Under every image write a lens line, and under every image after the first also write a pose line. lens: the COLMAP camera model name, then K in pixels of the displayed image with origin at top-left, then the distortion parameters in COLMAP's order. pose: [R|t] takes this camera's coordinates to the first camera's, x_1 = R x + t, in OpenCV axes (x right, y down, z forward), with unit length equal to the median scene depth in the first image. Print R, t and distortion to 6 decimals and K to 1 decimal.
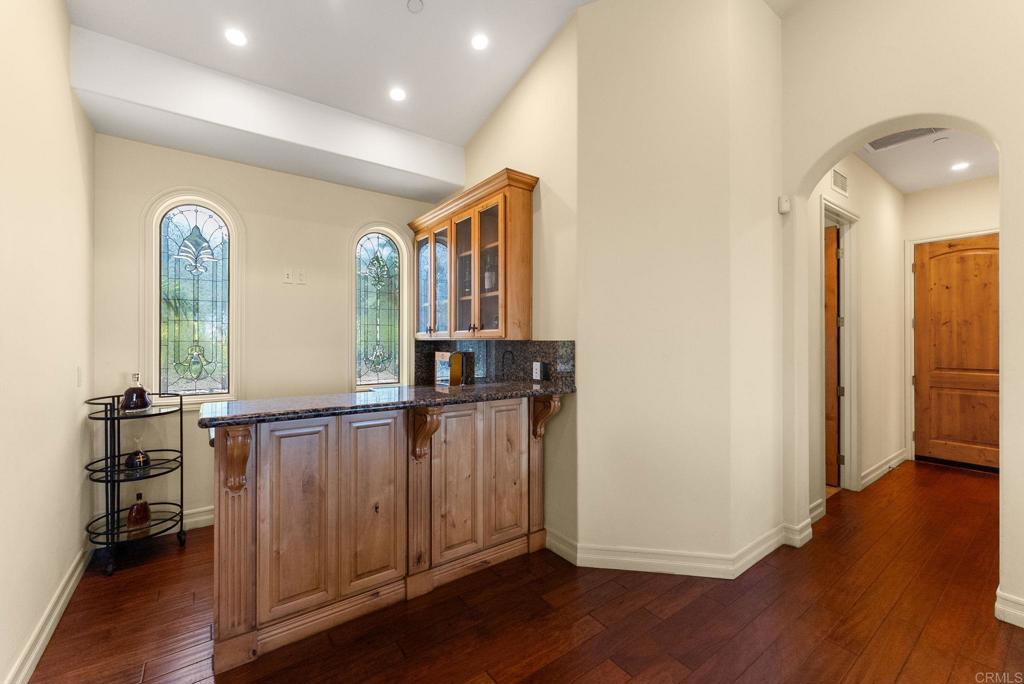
lens RADIAL K [[417.0, 0, 513.2], [0, 417.0, 339.6], [0, 0, 1]] dist [0.002145, -0.000341]
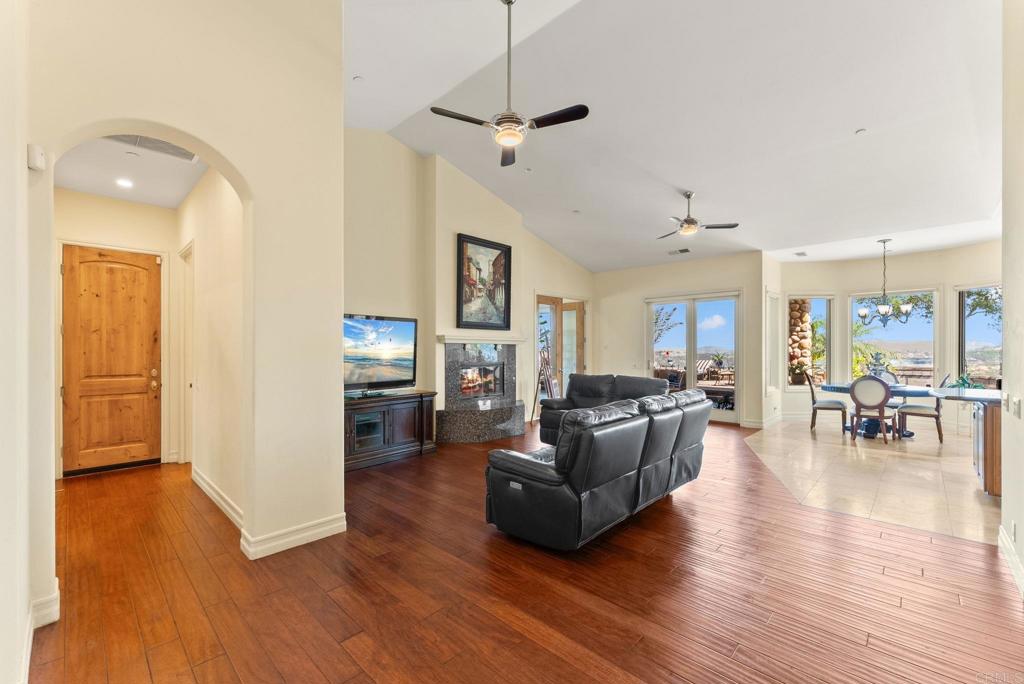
lens RADIAL K [[417.0, 0, 510.4], [0, 417.0, 349.4], [0, 0, 1]] dist [0.002145, -0.000341]
pose [[-0.156168, -0.001859, 0.987729, -0.110211], [0.000375, 0.999998, 0.001942, 0.003317], [-0.987730, 0.000674, -0.156167, 0.175708]]
